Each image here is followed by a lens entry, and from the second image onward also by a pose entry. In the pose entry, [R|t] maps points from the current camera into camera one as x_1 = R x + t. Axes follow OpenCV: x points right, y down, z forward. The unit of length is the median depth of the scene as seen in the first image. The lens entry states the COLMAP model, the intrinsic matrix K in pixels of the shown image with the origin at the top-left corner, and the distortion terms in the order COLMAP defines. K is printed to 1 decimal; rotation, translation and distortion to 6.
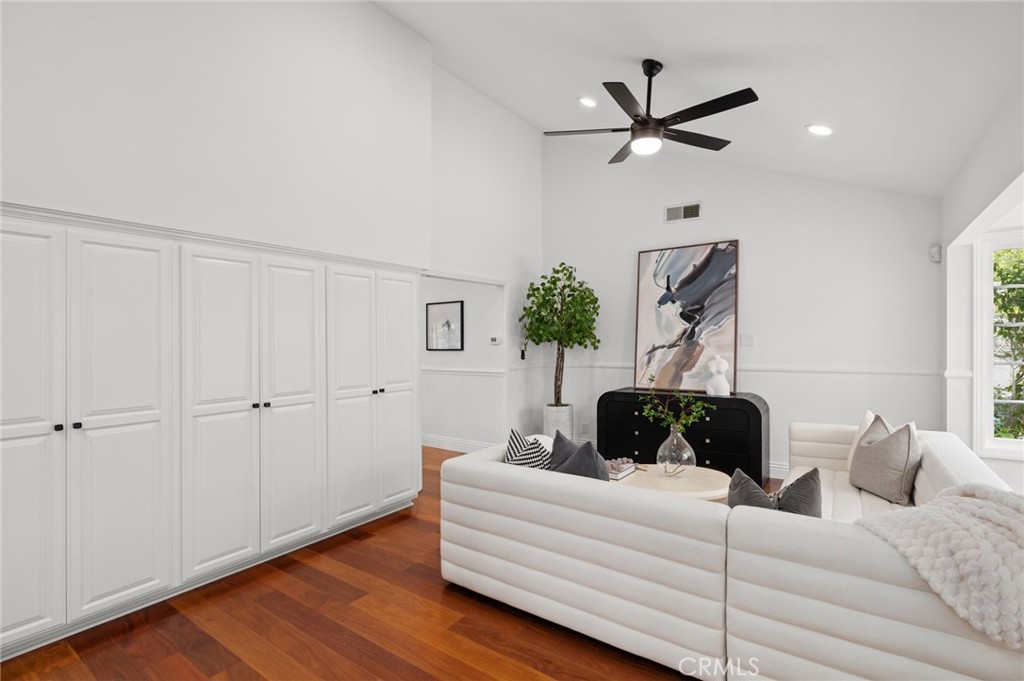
lens RADIAL K [[479.8, 0, 513.7], [0, 479.8, 351.2], [0, 0, 1]] dist [0.000918, 0.000319]
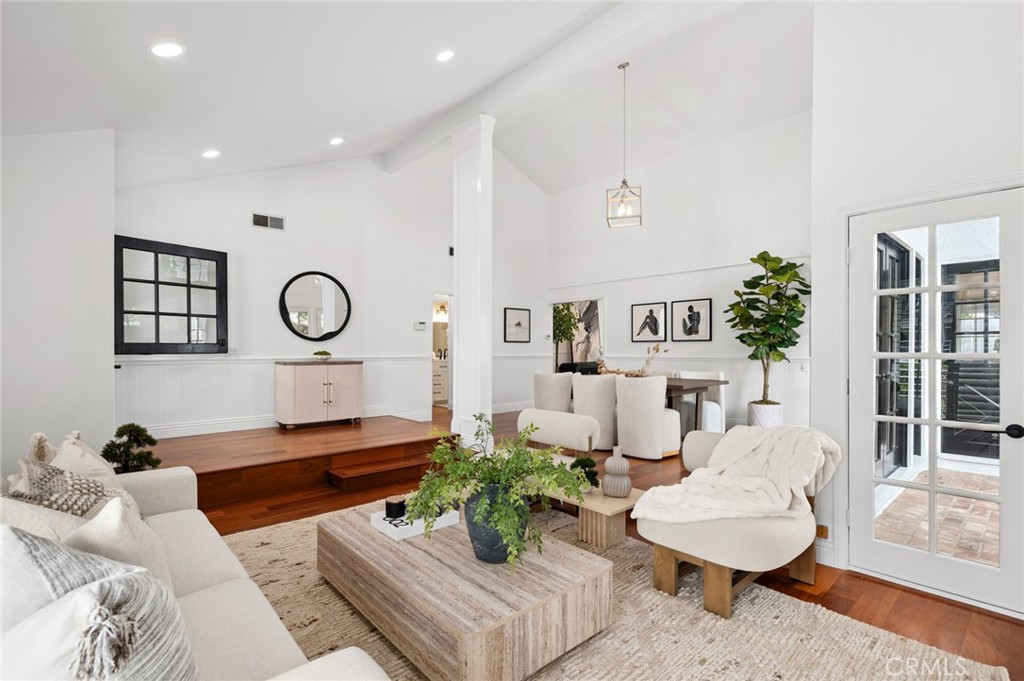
lens RADIAL K [[479.8, 0, 513.7], [0, 479.8, 351.2], [0, 0, 1]] dist [0.000918, 0.000319]
pose [[0.213035, -0.001134, 0.977044, -1.588358], [-0.000767, 0.999999, 0.001328, 0.022617], [-0.977044, -0.001032, 0.213034, 0.724929]]
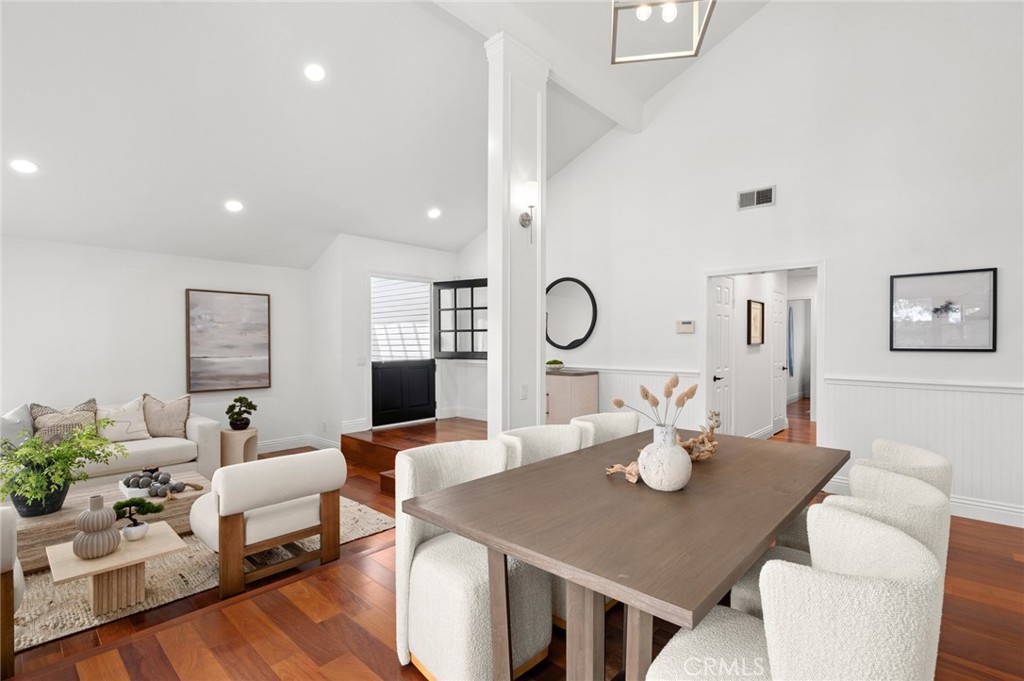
lens RADIAL K [[479.8, 0, 513.7], [0, 479.8, 351.2], [0, 0, 1]] dist [0.000918, 0.000319]
pose [[0.993171, 0.006359, -0.116494, -0.625474], [-0.004612, 0.999873, 0.015264, -0.009768], [0.116576, -0.014622, 0.993074, 0.346244]]
